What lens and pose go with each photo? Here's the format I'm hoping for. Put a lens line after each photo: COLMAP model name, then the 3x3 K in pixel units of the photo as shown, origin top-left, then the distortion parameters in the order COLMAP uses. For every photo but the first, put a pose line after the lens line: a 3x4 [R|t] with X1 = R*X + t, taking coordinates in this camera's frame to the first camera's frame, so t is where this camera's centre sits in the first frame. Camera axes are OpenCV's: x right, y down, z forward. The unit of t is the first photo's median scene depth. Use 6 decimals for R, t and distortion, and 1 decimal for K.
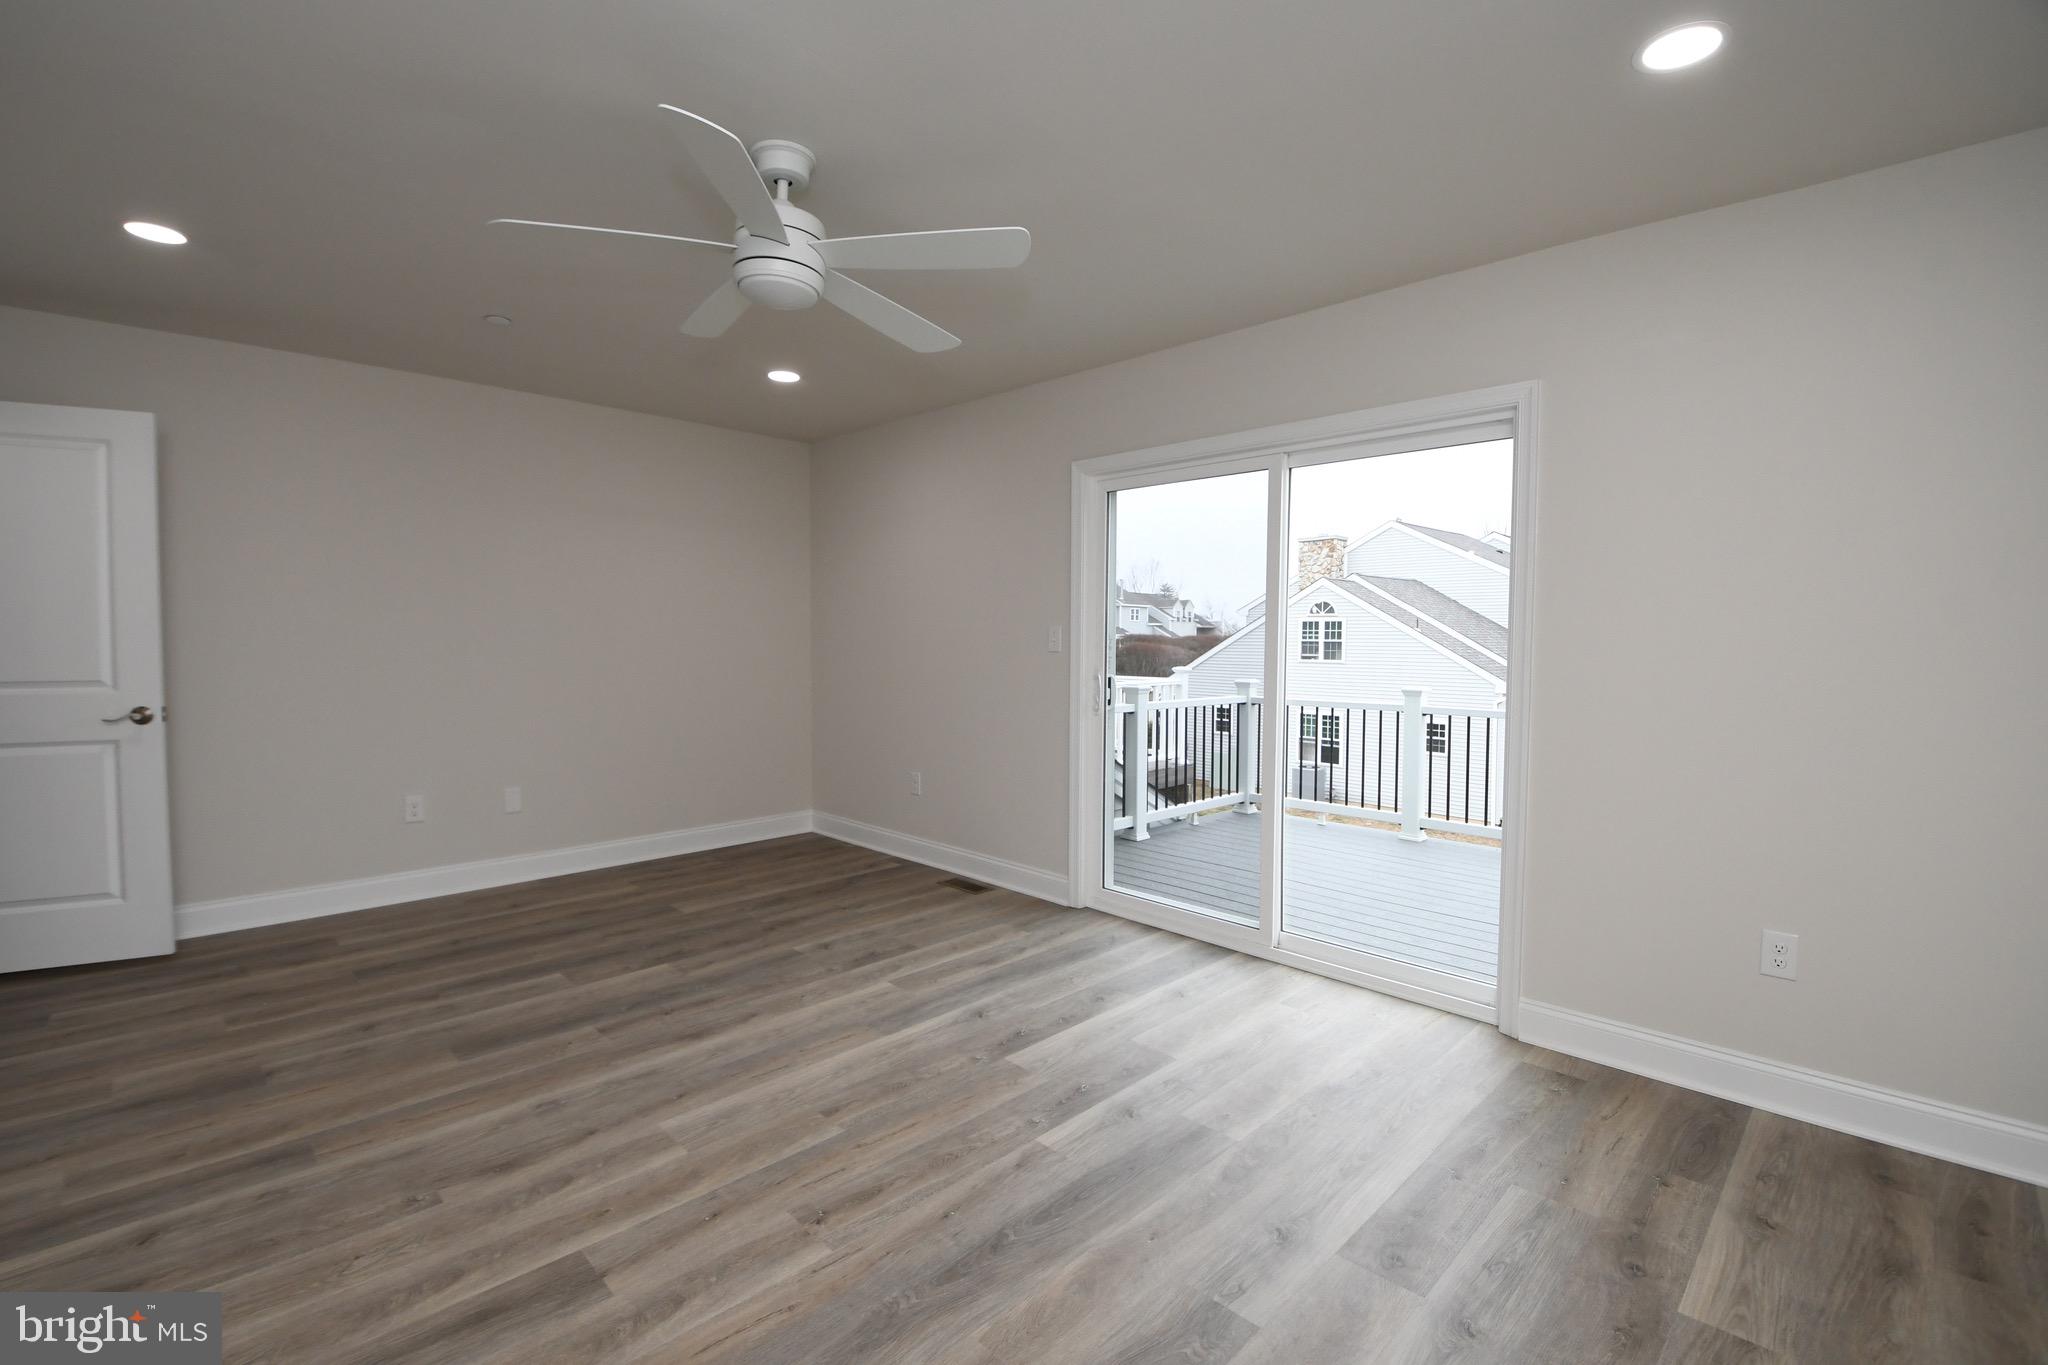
lens RADIAL K [[910.1, 0, 1018.6], [0, 910.1, 677.8], [0, 0, 1]] dist [-0.003533, -0.010648]
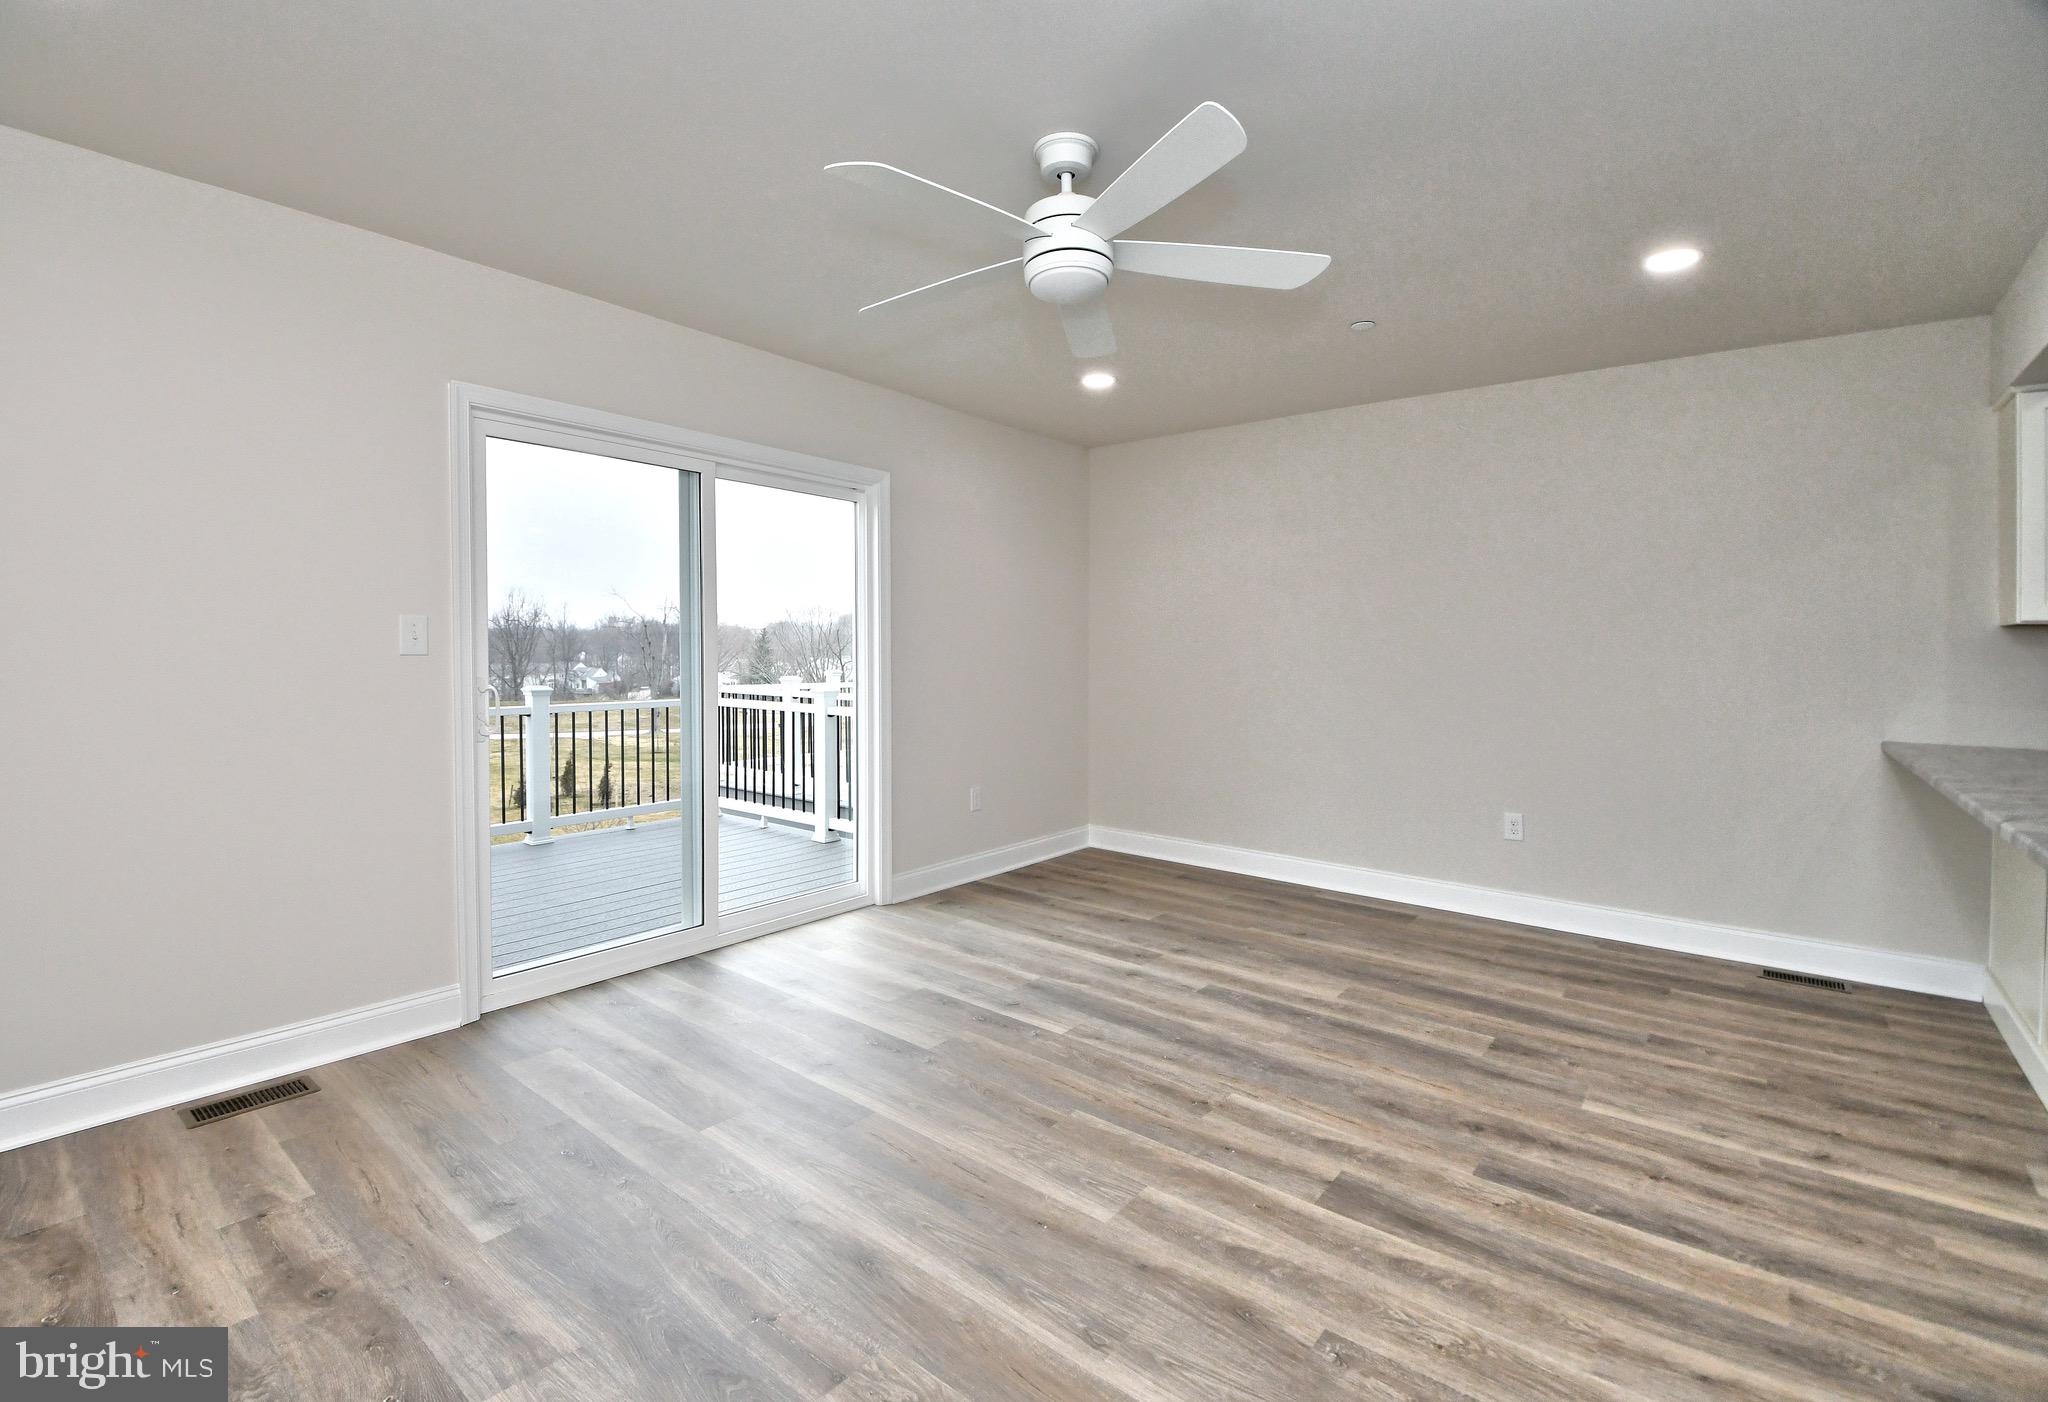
lens RADIAL K [[913.6, 0, 1018.6], [0, 913.6, 613.3], [0, 0, 1]] dist [-0.004189, -0.005993]
pose [[-0.106484, 0.028601, 0.993903, -1.068216], [0.038056, 0.998971, -0.024670, -0.045401], [-0.993586, 0.035197, -0.107463, 0.991180]]
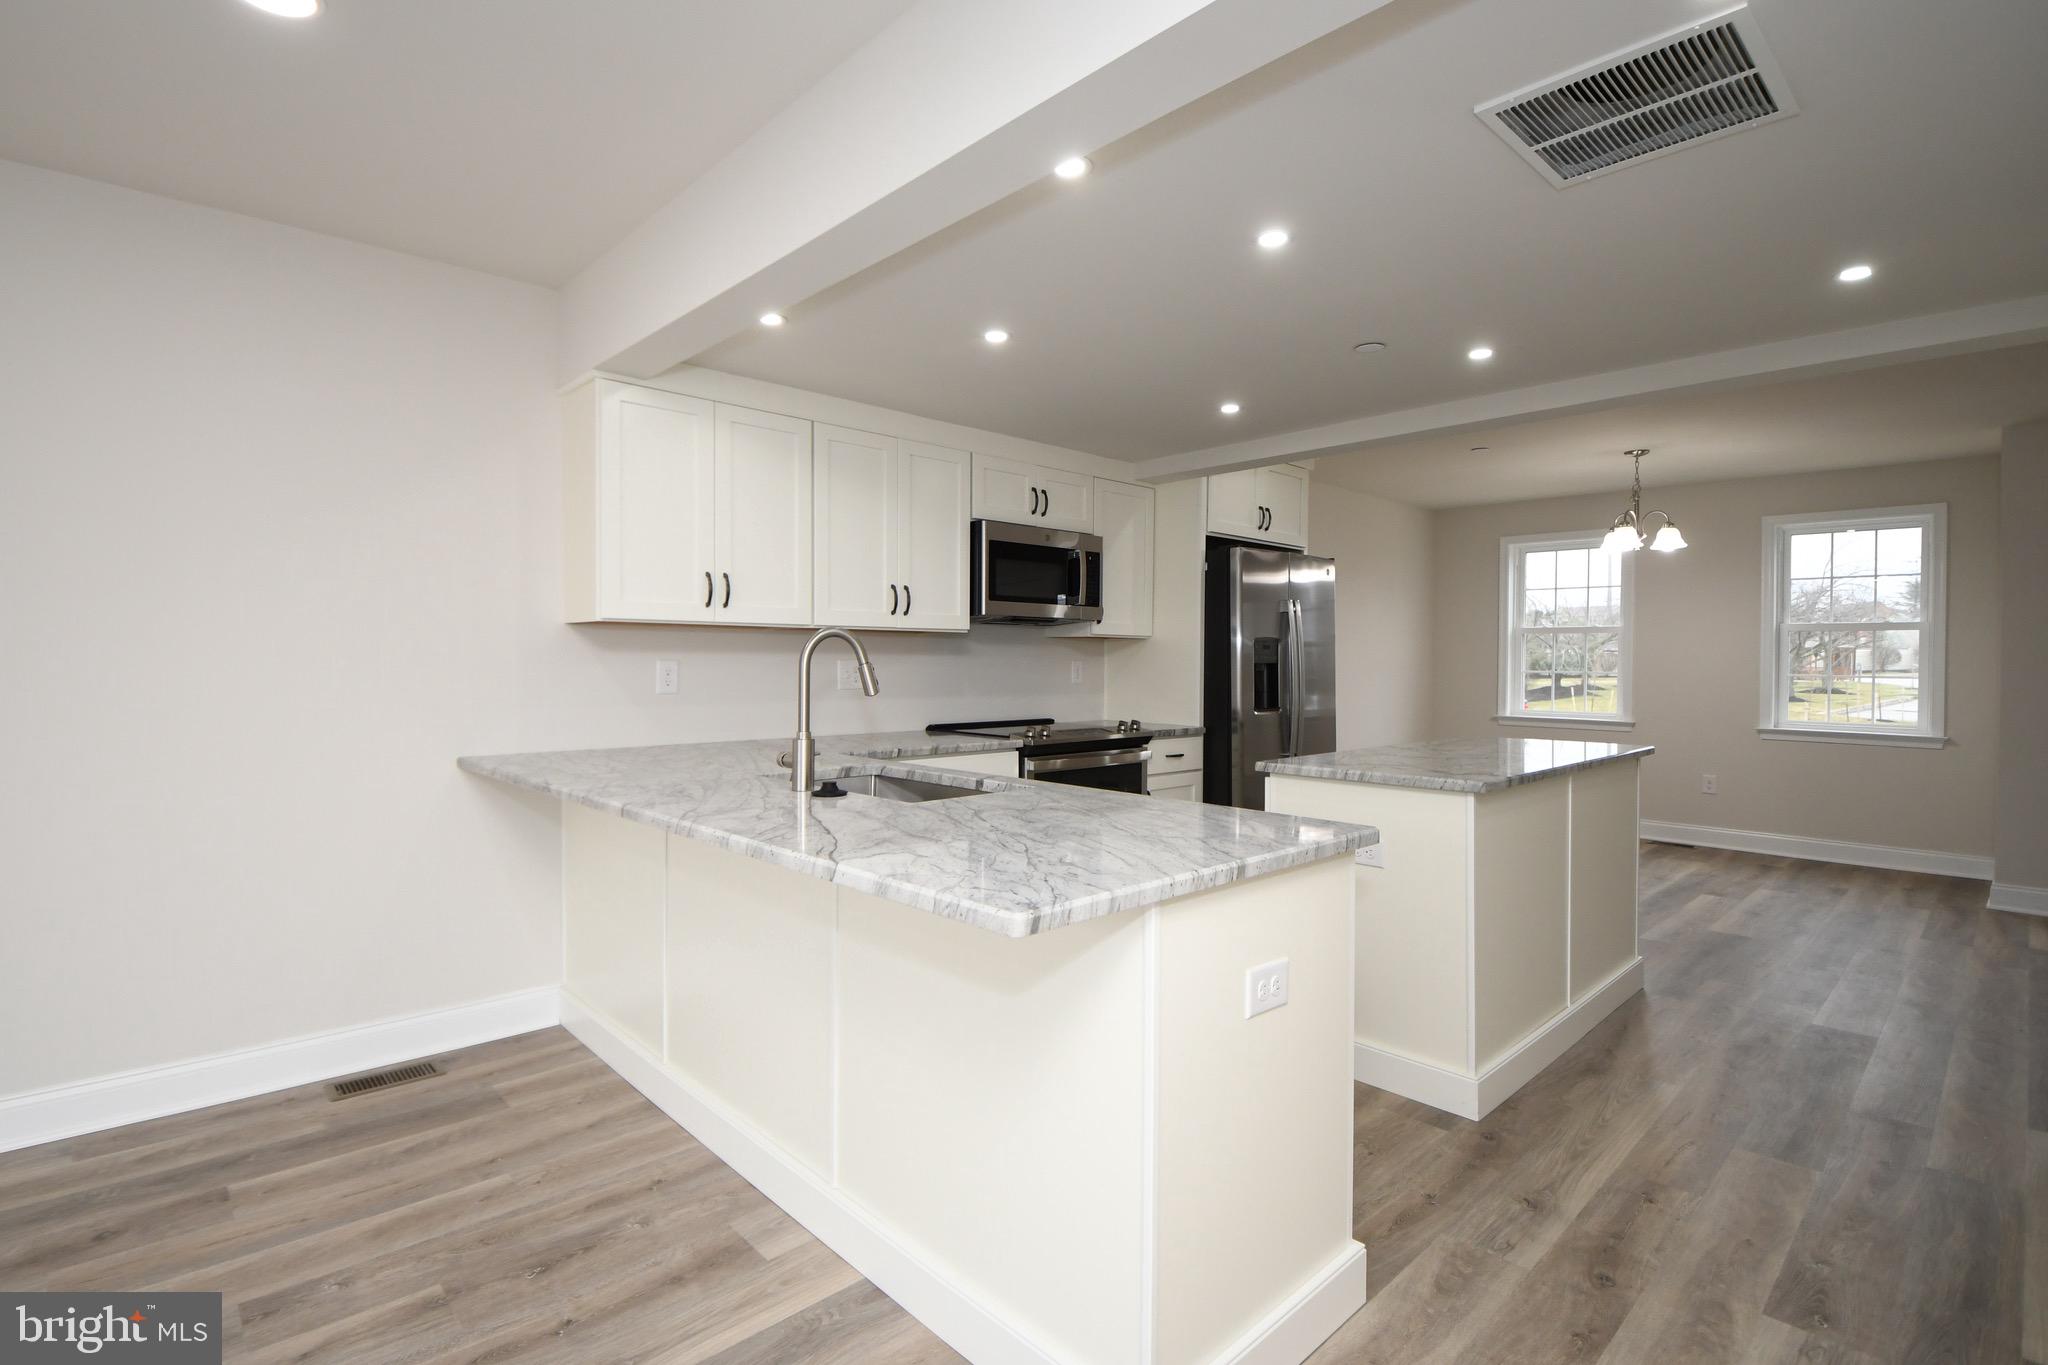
lens RADIAL K [[966.3, 0, 1028.0], [0, 966.3, 635.3], [0, 0, 1]] dist [-0.012714, -0.007278]
pose [[-0.999728, -0.009116, 0.021484, -0.602007], [-0.008527, 0.999590, 0.027351, -0.025558], [-0.021725, 0.027160, -0.999395, 0.764077]]
